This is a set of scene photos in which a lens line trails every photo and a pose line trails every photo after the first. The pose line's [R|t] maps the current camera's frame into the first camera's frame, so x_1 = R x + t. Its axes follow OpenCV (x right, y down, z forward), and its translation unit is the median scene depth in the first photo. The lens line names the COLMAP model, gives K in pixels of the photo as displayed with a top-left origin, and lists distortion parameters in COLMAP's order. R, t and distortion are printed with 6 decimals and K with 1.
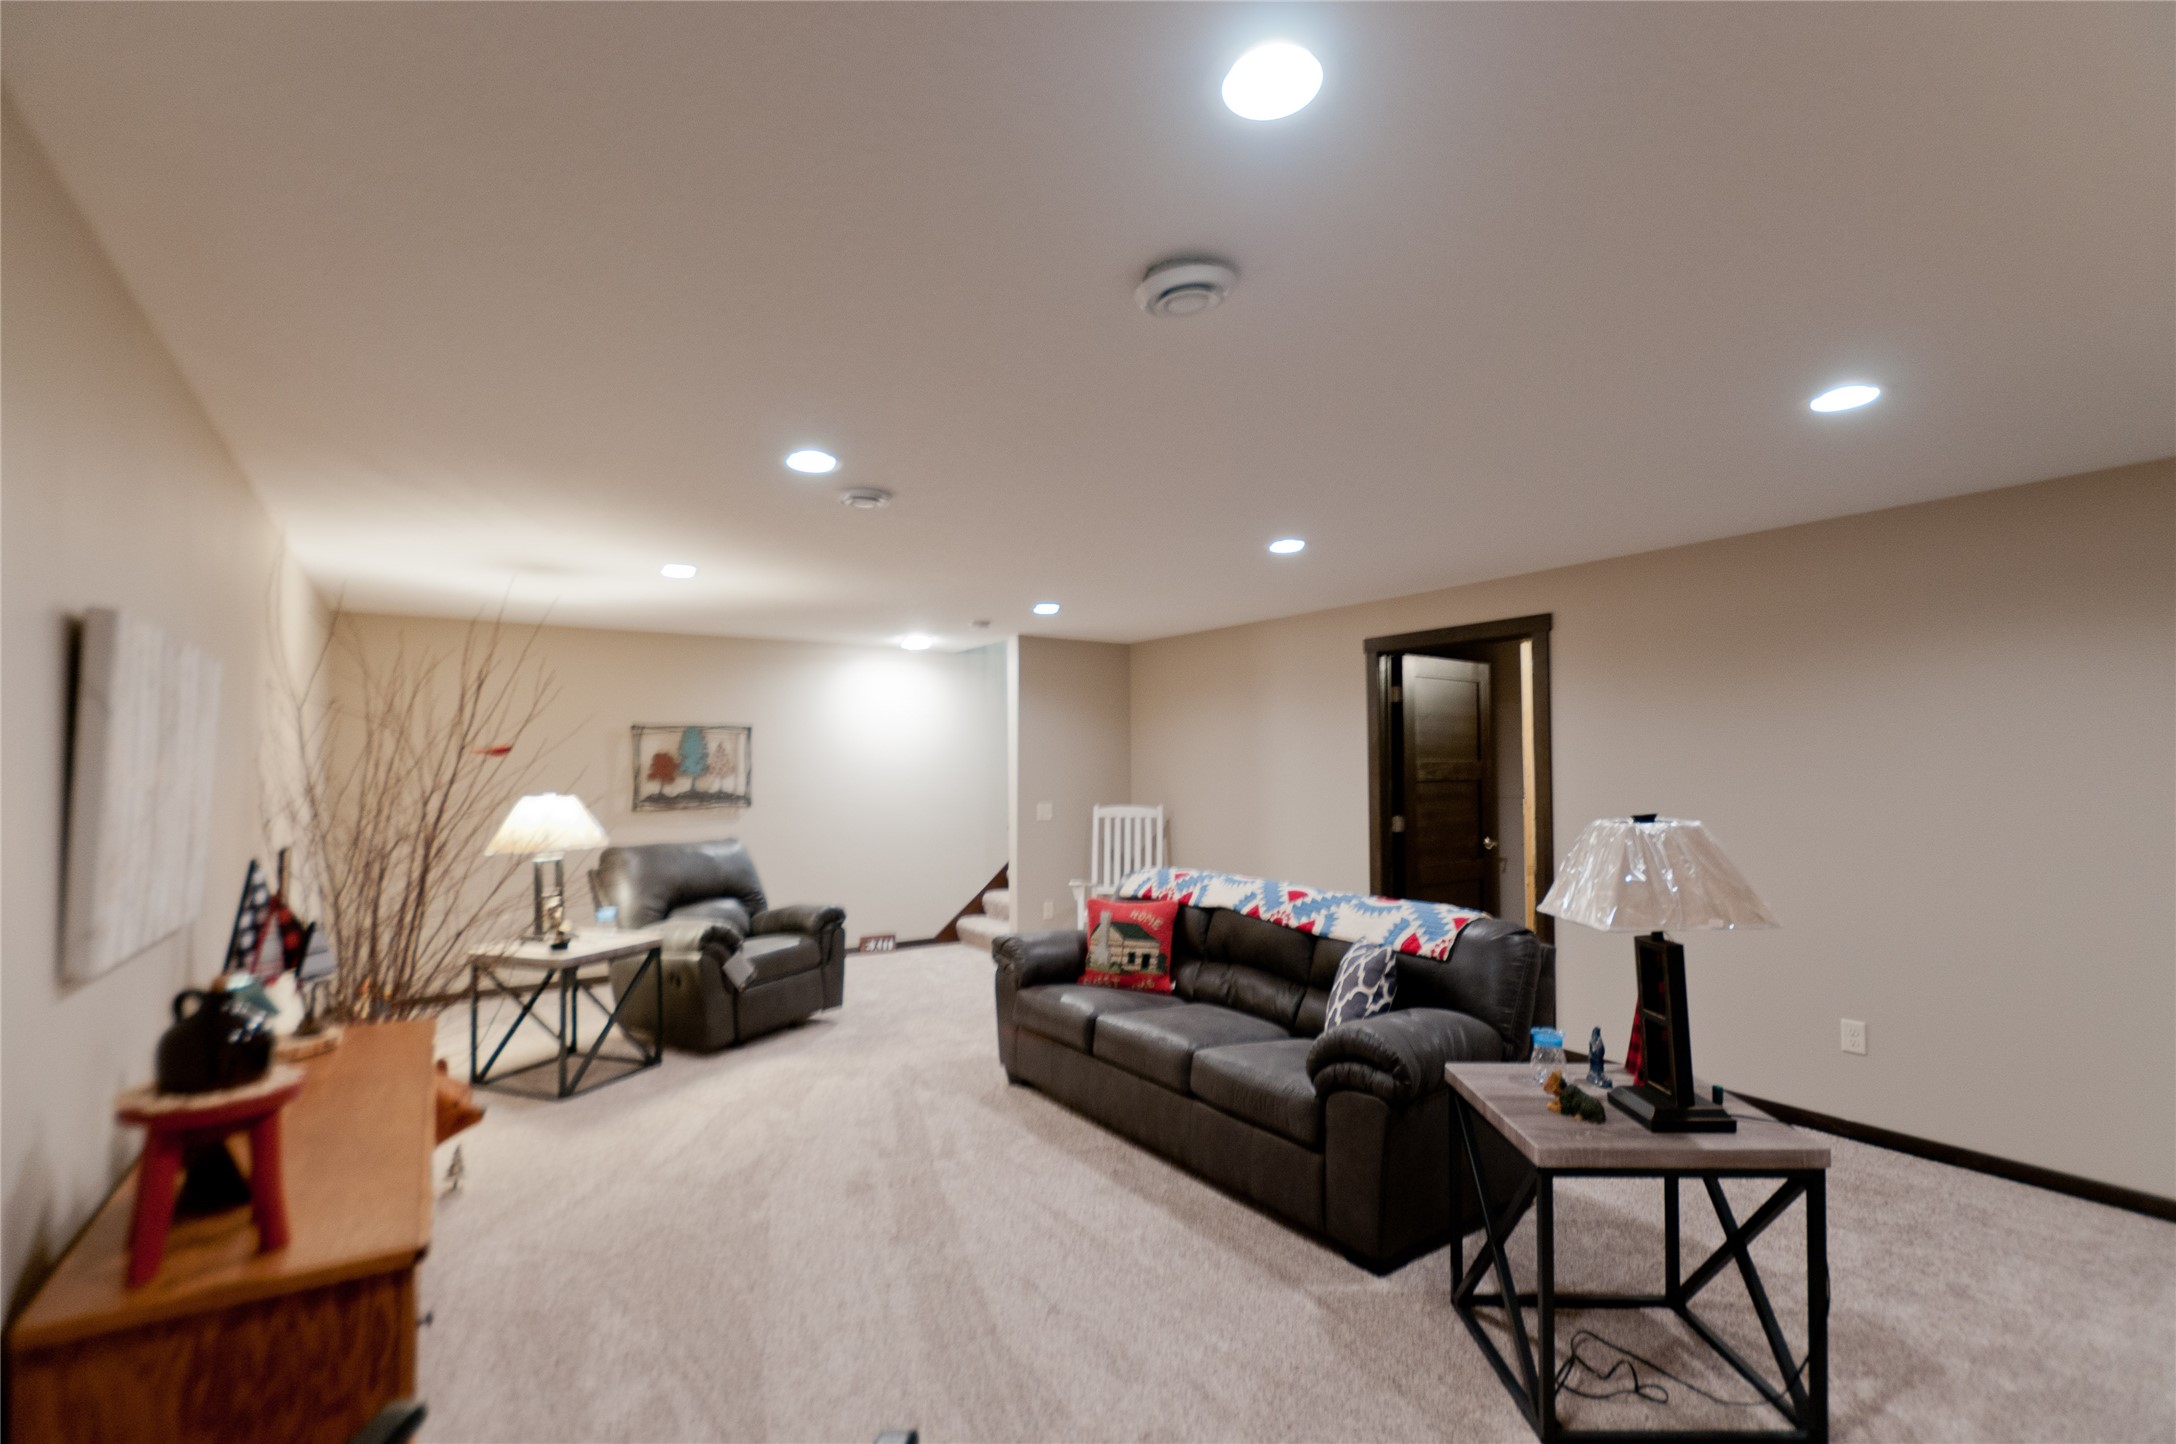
lens RADIAL K [[964.5, 0, 1092.8], [0, 964.5, 745.7], [0, 0, 1]] dist [0.018035, -0.007224]
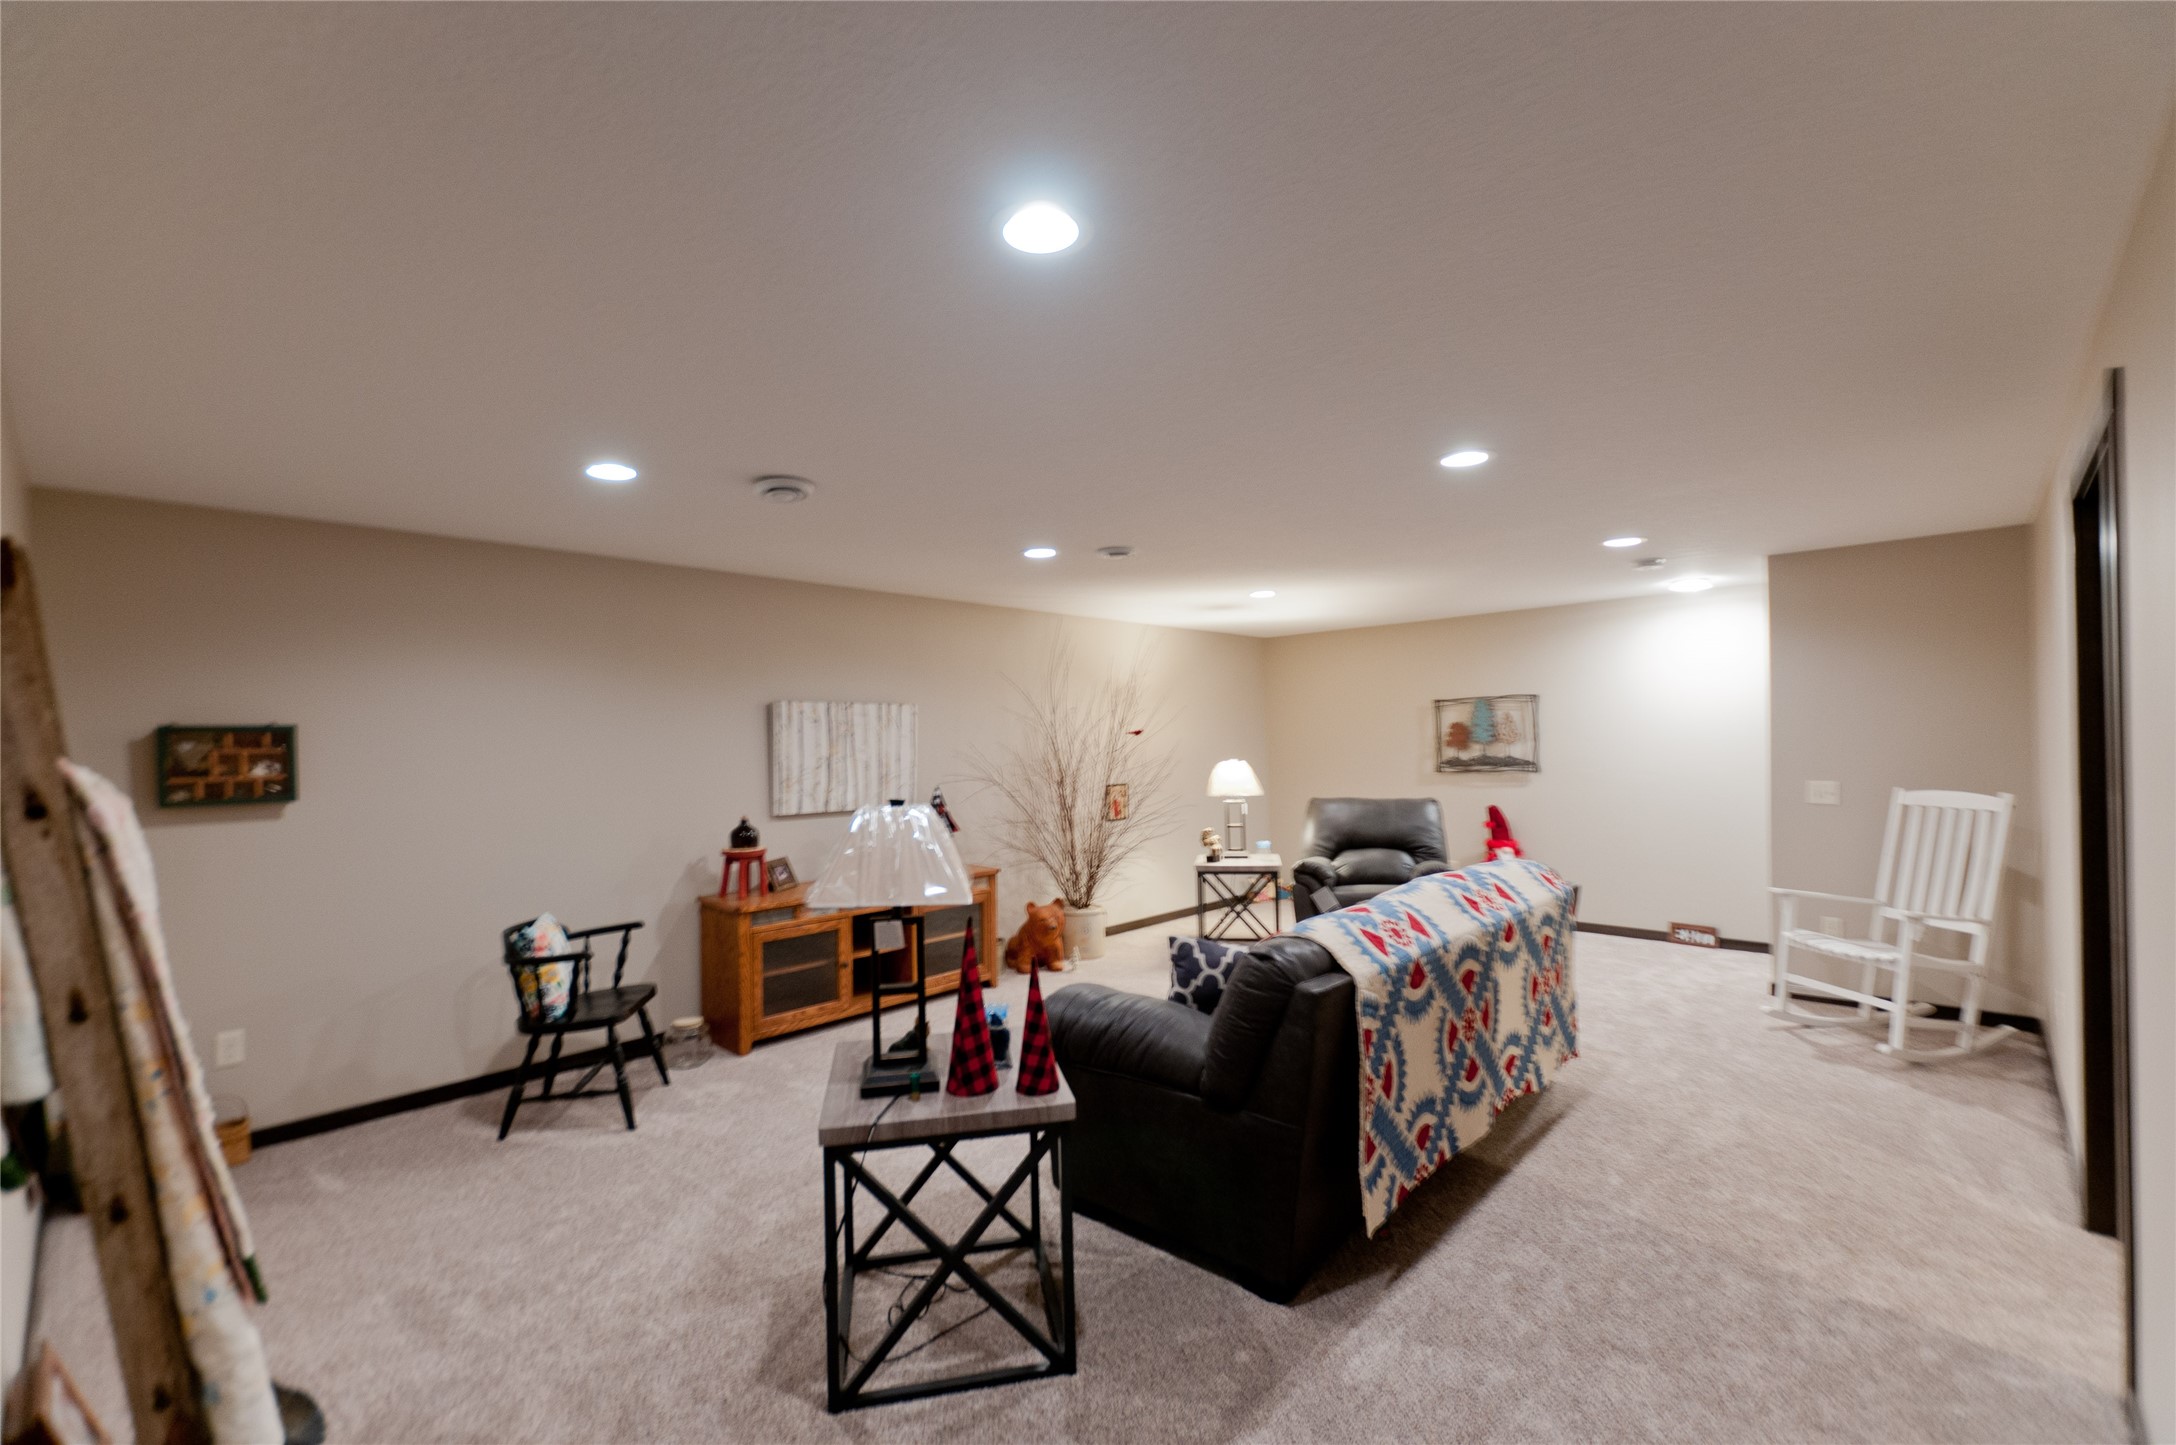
lens RADIAL K [[964.5, 0, 1092.8], [0, 964.5, 746.2], [0, 0, 1]] dist [0.018035, -0.007224]
pose [[0.228538, 0.007570, -0.973505, 0.571809], [0.038902, 0.999100, 0.016902, -0.001025], [0.972757, -0.041734, 0.228038, 0.317761]]
